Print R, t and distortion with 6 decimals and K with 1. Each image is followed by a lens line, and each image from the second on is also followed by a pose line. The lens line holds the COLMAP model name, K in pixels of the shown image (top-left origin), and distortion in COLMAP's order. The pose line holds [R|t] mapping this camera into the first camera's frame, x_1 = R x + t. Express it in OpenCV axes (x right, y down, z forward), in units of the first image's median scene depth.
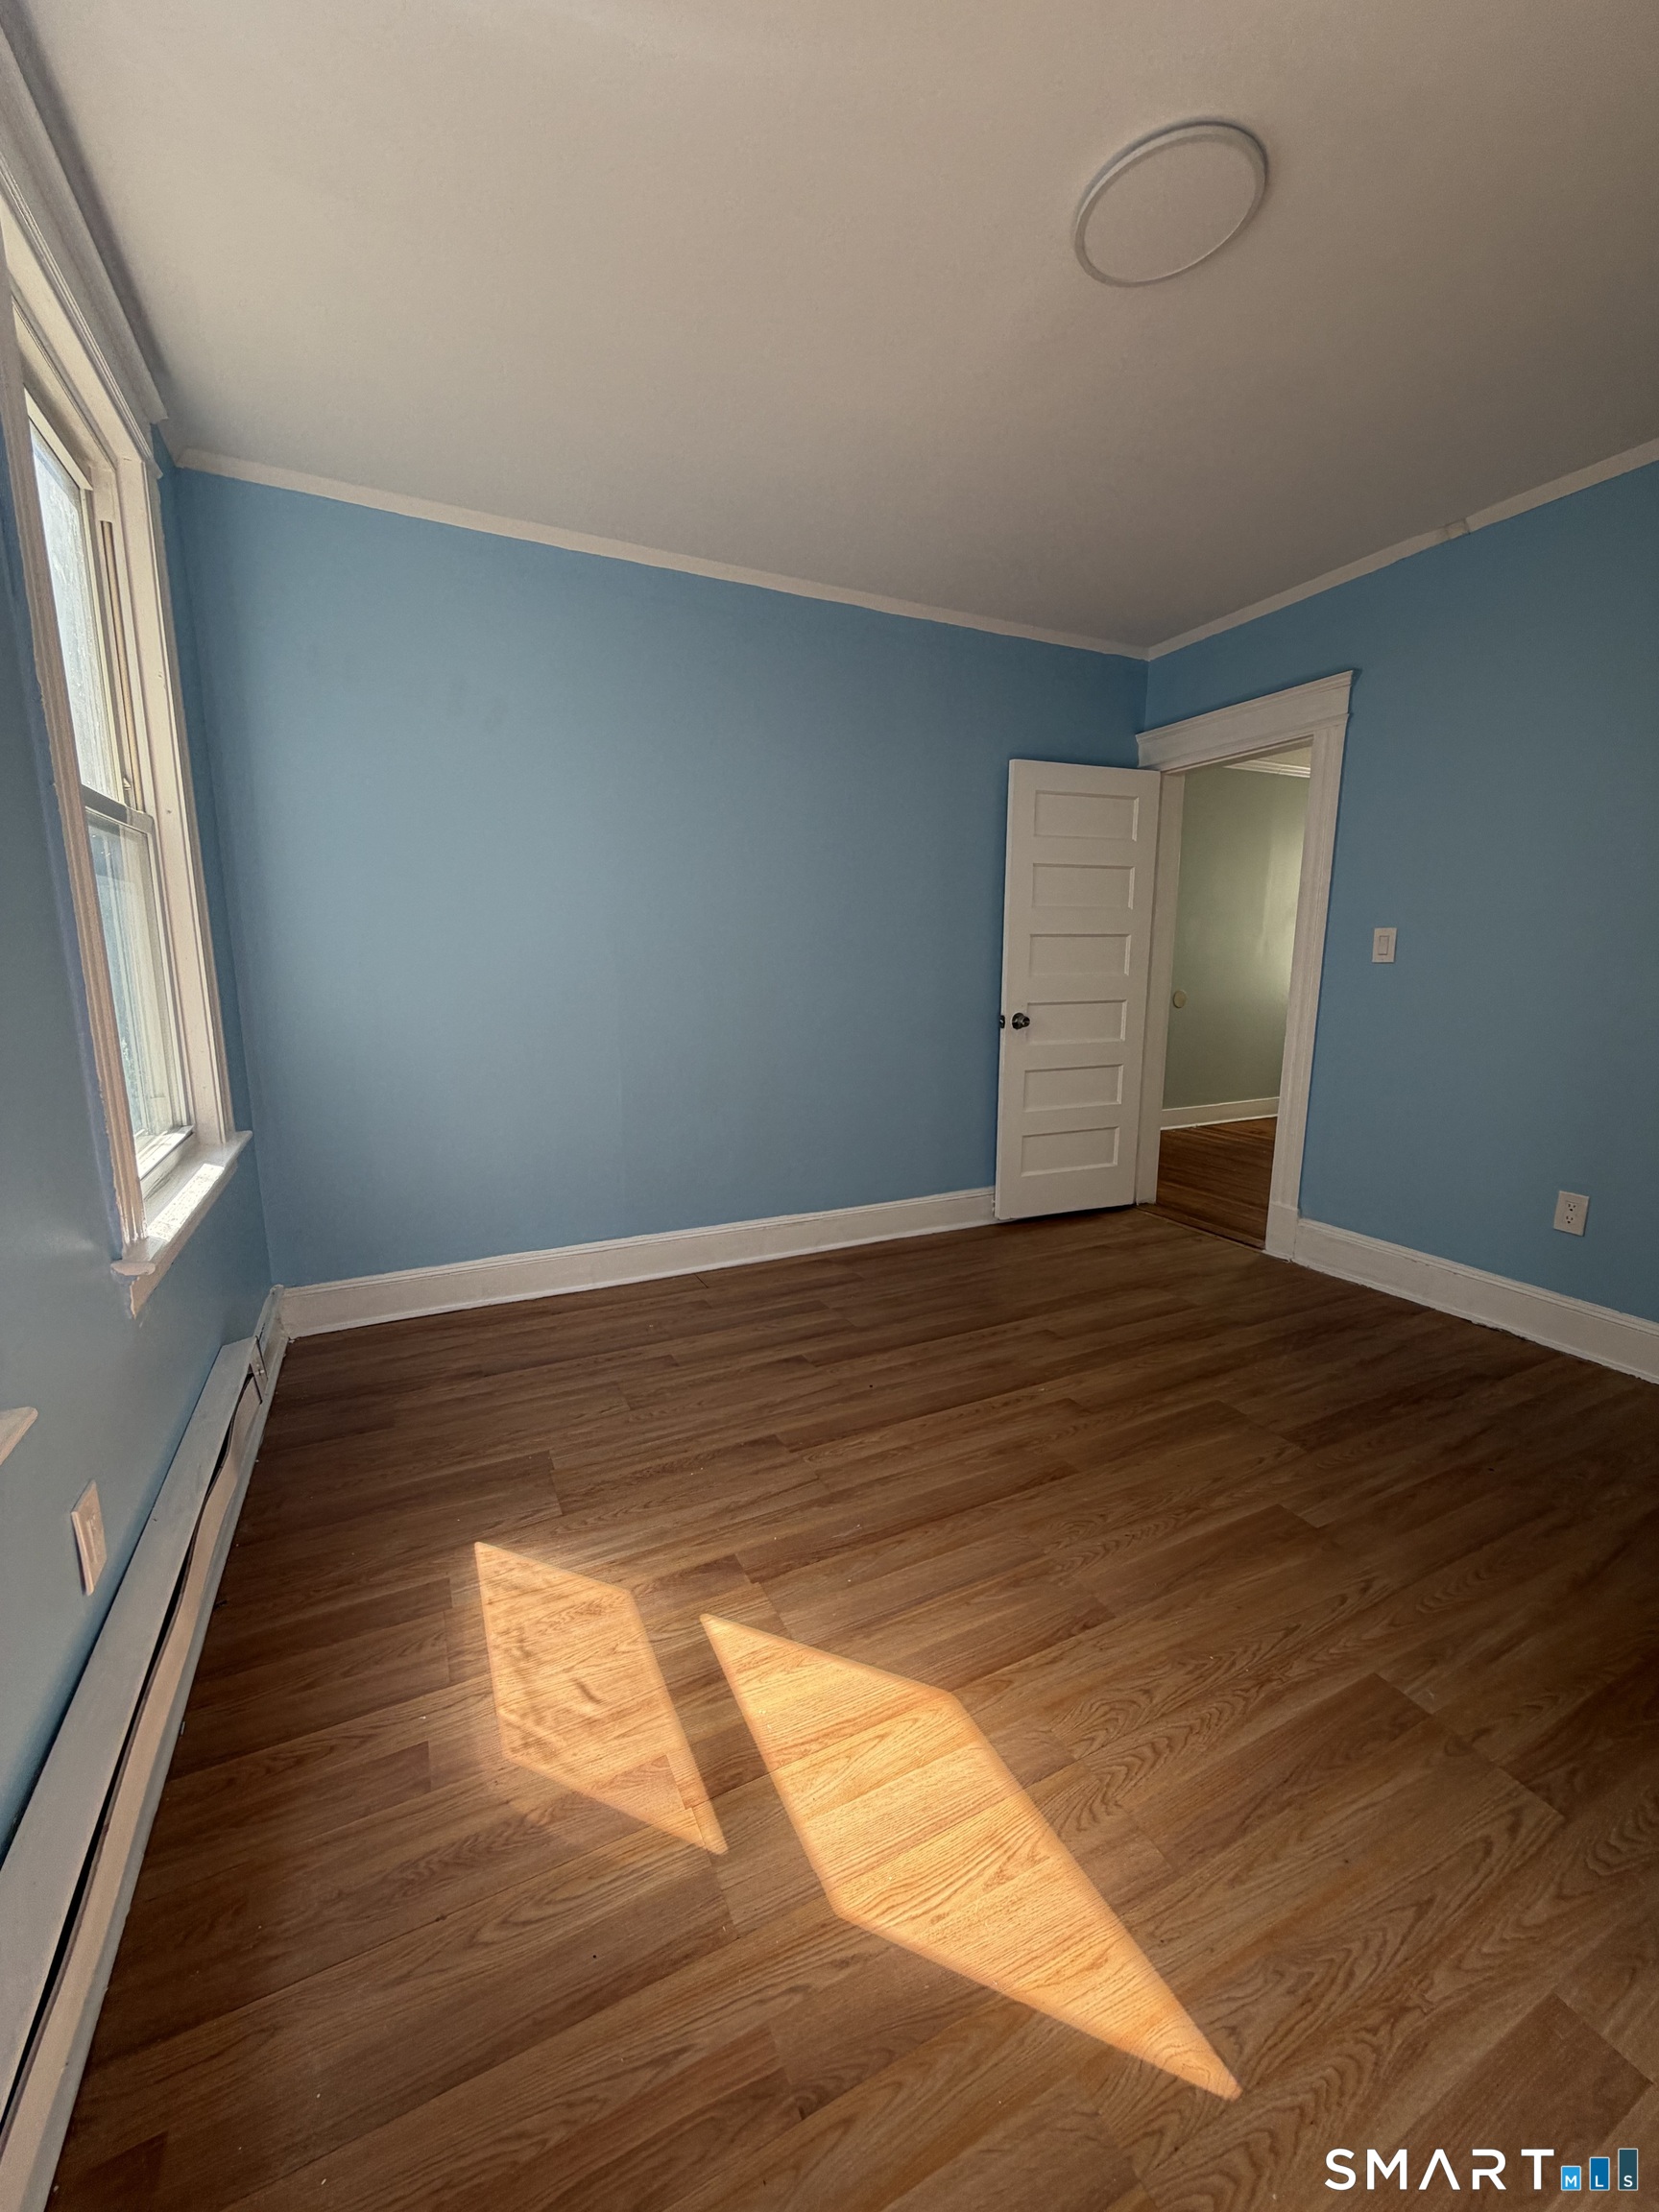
lens RADIAL K [[879.2, 0, 836.5], [0, 879.2, 1102.1], [0, 0, 1]] dist [0.000831, 0.000250]
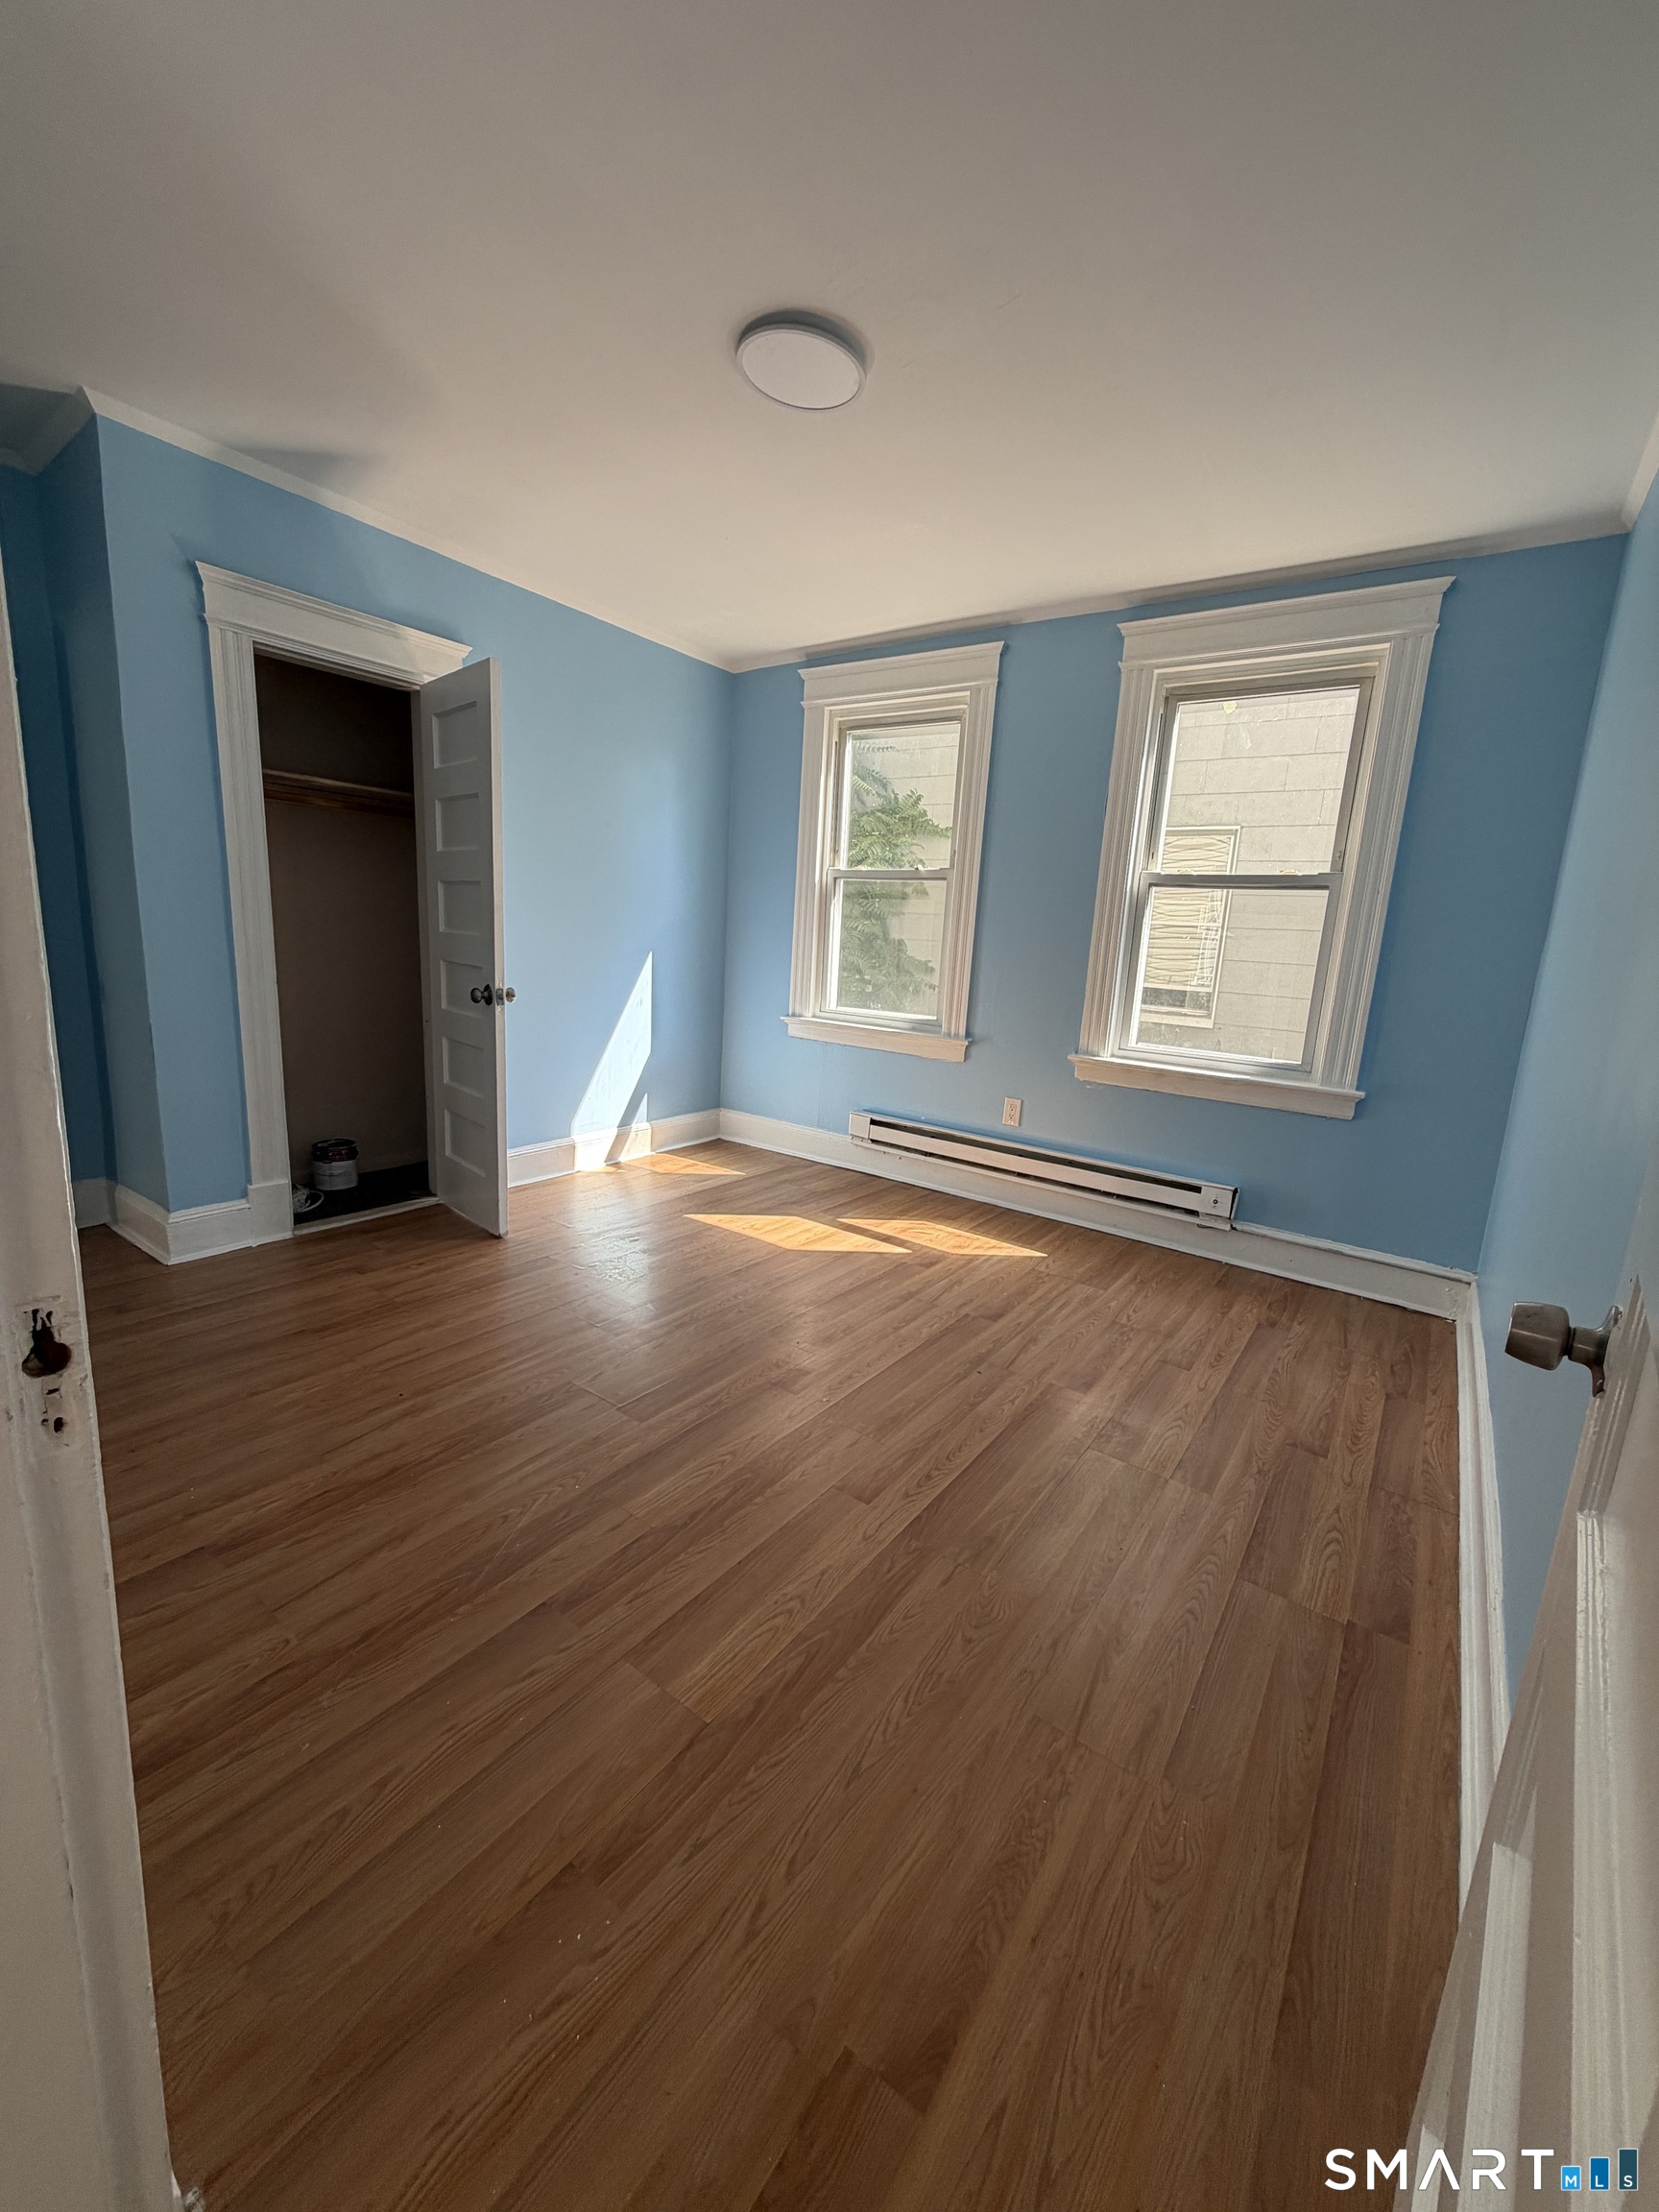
lens RADIAL K [[879.2, 0, 836.5], [0, 879.2, 1102.1], [0, 0, 1]] dist [0.000831, 0.000250]
pose [[-0.877022, 0.032984, -0.479316, 0.915776], [-0.146492, 0.931777, 0.332162, -0.379534], [0.457572, 0.361529, -0.812357, 2.297044]]
